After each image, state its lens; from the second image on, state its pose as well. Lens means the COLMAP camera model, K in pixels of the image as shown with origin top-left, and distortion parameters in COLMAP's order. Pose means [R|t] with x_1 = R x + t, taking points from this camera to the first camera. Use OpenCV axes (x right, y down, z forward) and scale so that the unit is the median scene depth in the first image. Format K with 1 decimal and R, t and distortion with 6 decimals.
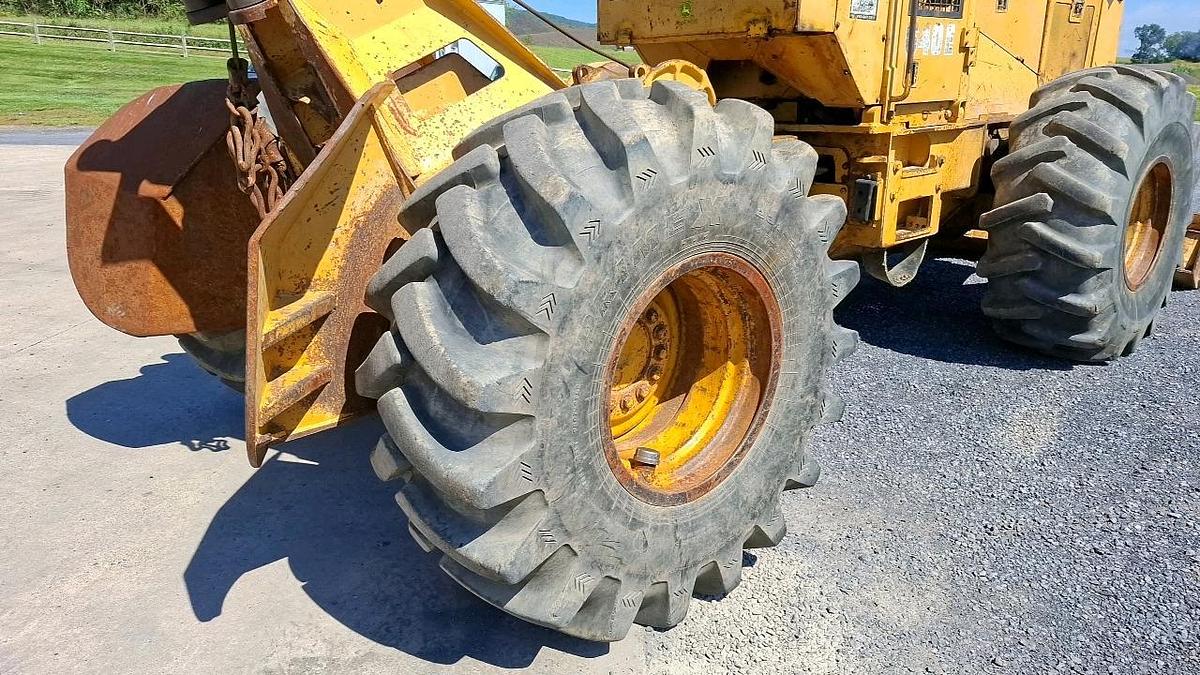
lens RADIAL K [[827.3, 0, 605.5], [0, 827.3, 341.4], [0, 0, 1]] dist [0.109691, -0.134037]
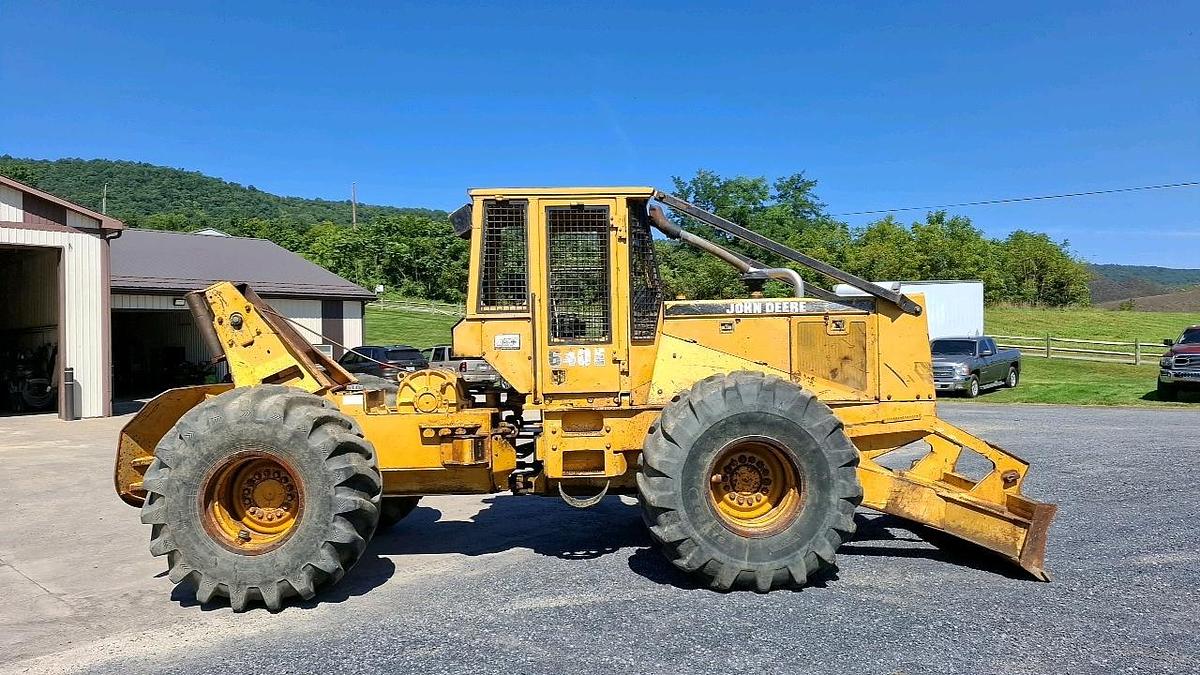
lens RADIAL K [[827.3, 0, 605.5], [0, 827.3, 341.4], [0, 0, 1]] dist [0.109691, -0.134037]
pose [[0.766989, -0.012601, -0.641537, 1.678874], [-0.182212, 0.954371, -0.236589, -0.005309], [0.615246, 0.298357, 0.729696, -0.215080]]
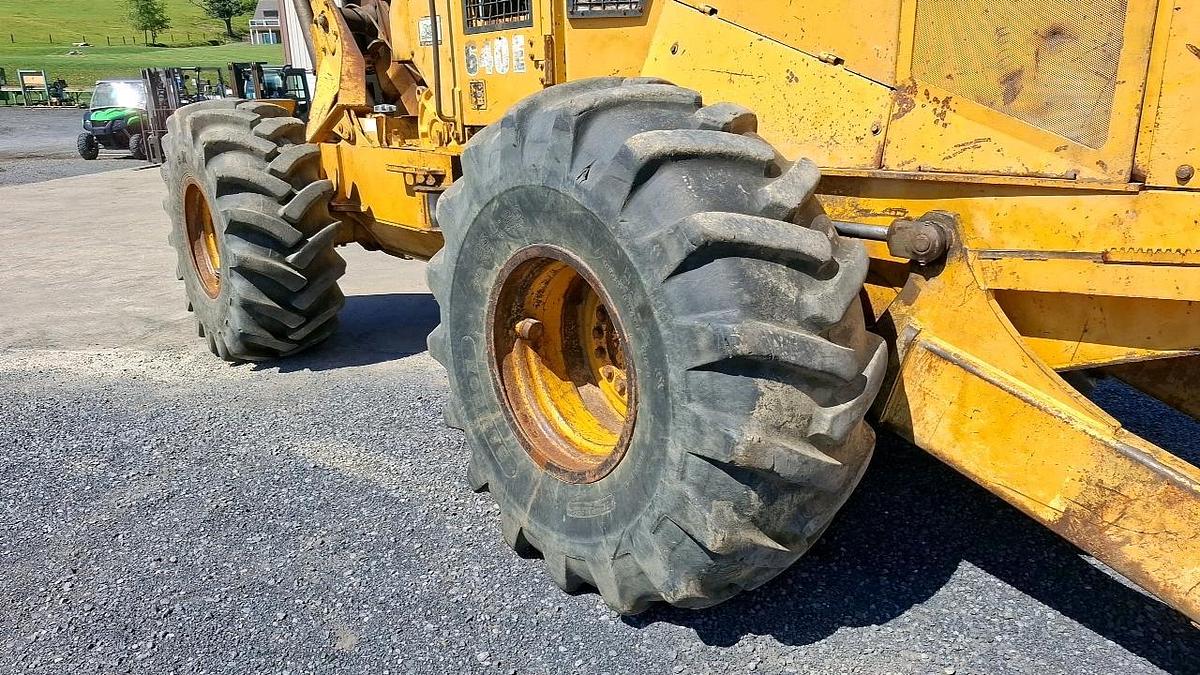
lens RADIAL K [[827.3, 0, 605.5], [0, 827.3, 341.4], [0, 0, 1]] dist [0.109691, -0.134037]
pose [[-0.015759, 0.286670, -0.957900, 1.498053], [-0.285912, 0.916725, 0.279052, -0.405774], [0.958126, 0.278272, 0.067515, 1.273713]]
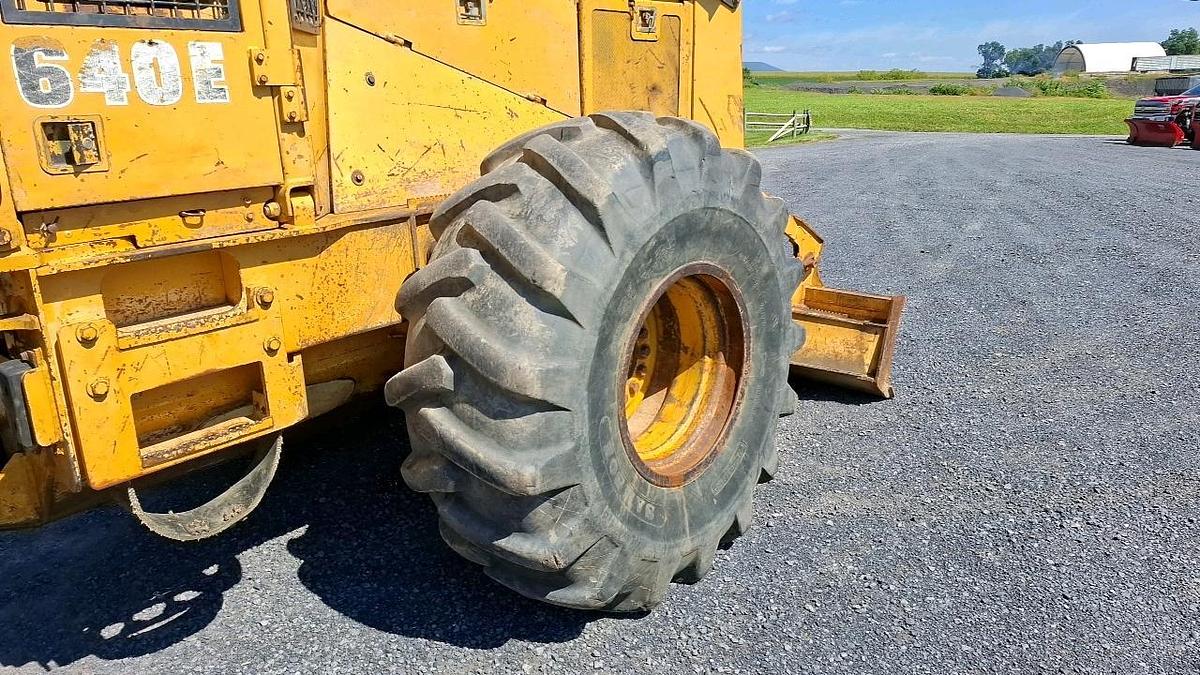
lens RADIAL K [[823.7, 0, 597.6], [0, 823.7, 324.6], [0, 0, 1]] dist [0.111605, -0.137880]
pose [[0.992441, -0.053216, 0.110587, 0.663410], [0.057944, 0.997519, -0.039988, -0.199041], [-0.108184, 0.046093, 0.993062, 0.551120]]
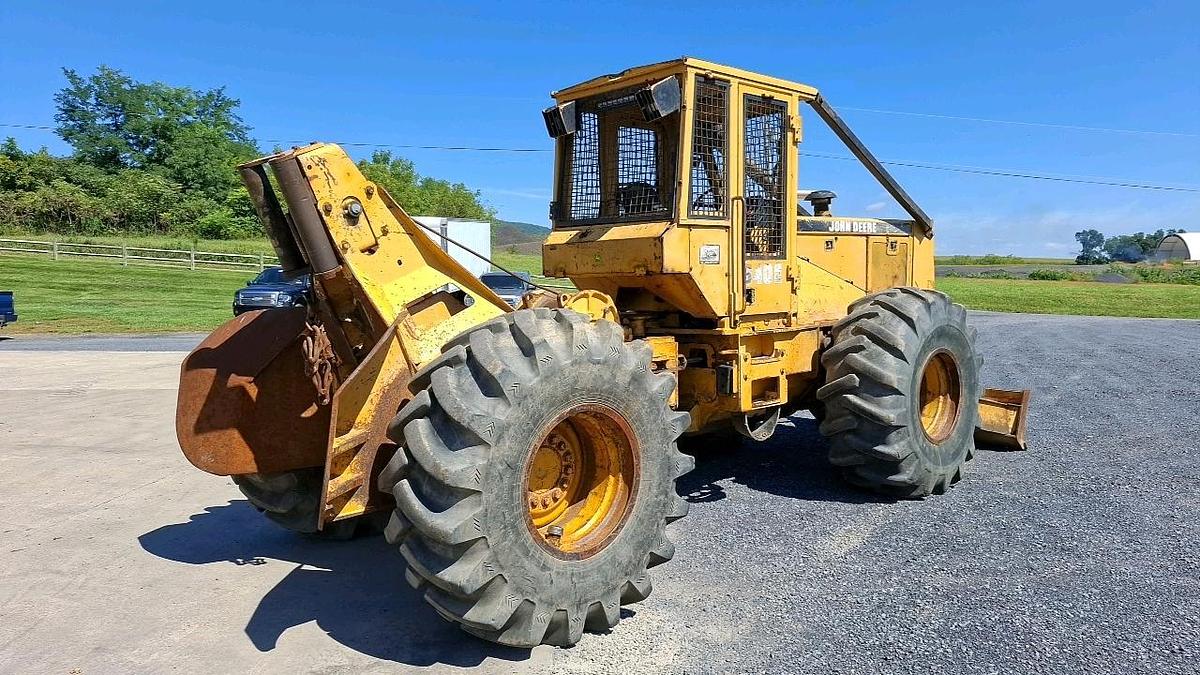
lens RADIAL K [[827.3, 0, 605.5], [0, 827.3, 341.4], [0, 0, 1]] dist [0.109691, -0.134037]
pose [[0.999695, -0.011695, 0.021759, 0.080366], [0.016384, 0.973119, -0.229718, 0.105610], [-0.018488, 0.230004, 0.973014, -0.456713]]
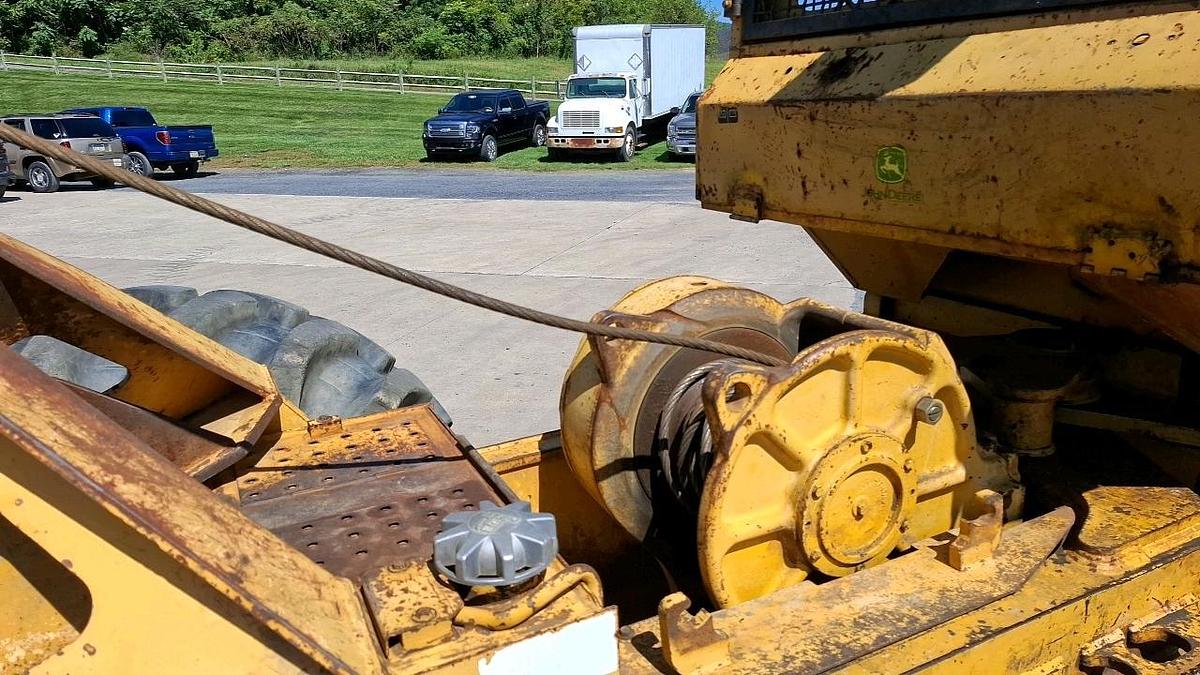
lens RADIAL K [[827.3, 0, 605.5], [0, 827.3, 341.4], [0, 0, 1]] dist [0.109691, -0.134037]
pose [[0.971514, 0.035322, -0.234336, 0.064728], [-0.039301, 0.999151, -0.012331, -0.321083], [0.233701, 0.021189, 0.972078, 0.626935]]
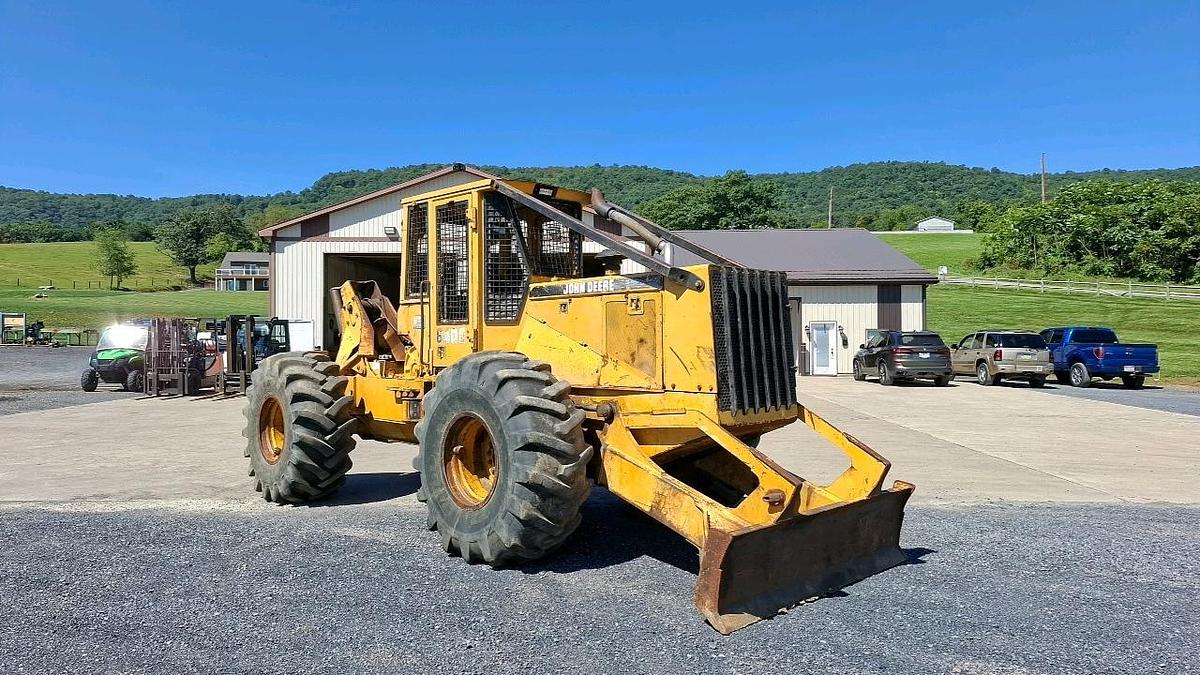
lens RADIAL K [[828.9, 0, 597.6], [0, 828.9, 334.6], [0, 0, 1]] dist [0.106929, -0.126782]
pose [[0.040077, -0.001415, -0.999196, 2.595633], [-0.302221, 0.953143, -0.013471, -0.489633], [0.952395, 0.302518, 0.037772, 1.397661]]
